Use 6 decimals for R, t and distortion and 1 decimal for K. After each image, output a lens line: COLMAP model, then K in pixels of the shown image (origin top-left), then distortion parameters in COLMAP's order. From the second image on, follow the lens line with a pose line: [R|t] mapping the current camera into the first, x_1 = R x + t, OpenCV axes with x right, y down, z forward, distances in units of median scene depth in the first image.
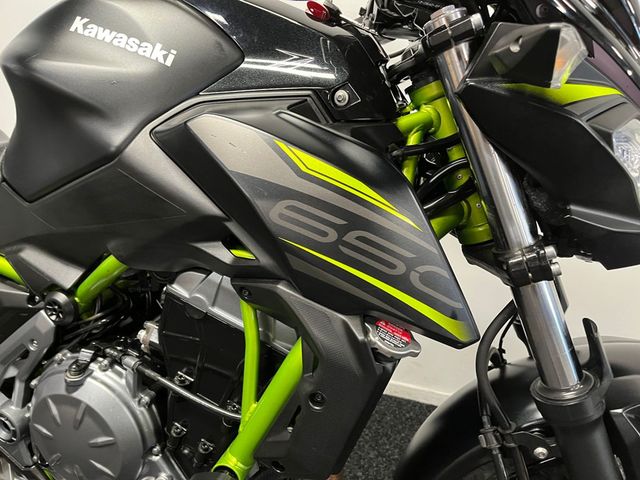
lens RADIAL K [[492.4, 0, 323.5], [0, 492.4, 241.5], [0, 0, 1]] dist [0.075143, -0.112554]
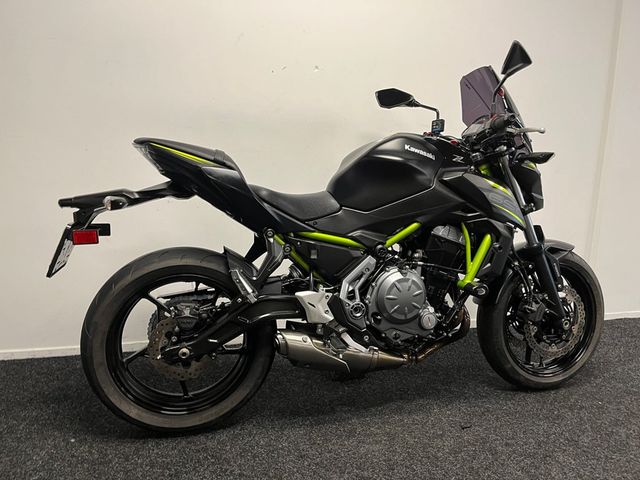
lens RADIAL K [[492.4, 0, 321.5], [0, 492.4, 243.2], [0, 0, 1]] dist [0.075143, -0.112554]
pose [[0.838159, -0.092896, 0.537456, -2.628158], [0.179522, 0.977470, -0.111015, 0.388987], [-0.515035, 0.189534, 0.835952, -1.174431]]
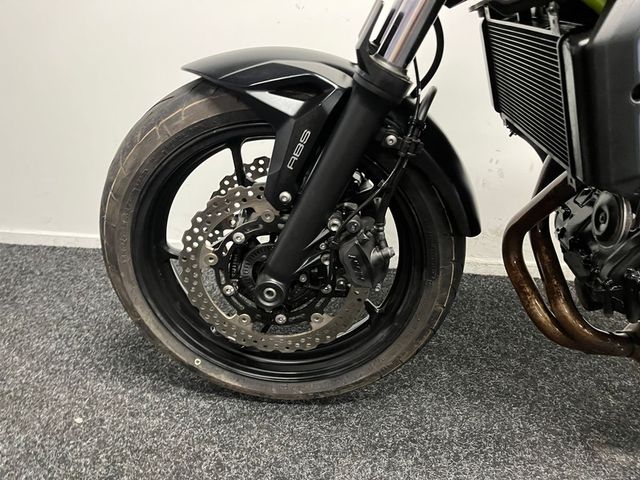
lens RADIAL K [[492.4, 0, 323.2], [0, 492.4, 242.1], [0, 0, 1]] dist [0.075143, -0.112554]
pose [[0.968242, -0.075189, 0.238443, -1.971514], [0.067462, 0.996903, 0.040414, 0.361883], [-0.240743, -0.023044, 0.970315, 0.550678]]
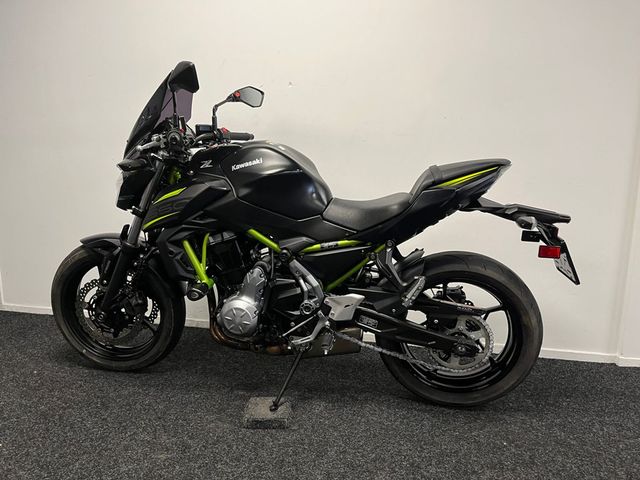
lens RADIAL K [[492.4, 0, 320.1], [0, 492.4, 242.3], [0, 0, 1]] dist [0.075143, -0.112554]
pose [[0.989029, -0.015775, 0.146879, -0.719422], [0.043994, 0.980620, -0.190915, 0.778807], [-0.141021, 0.195283, 0.970555, -2.102776]]
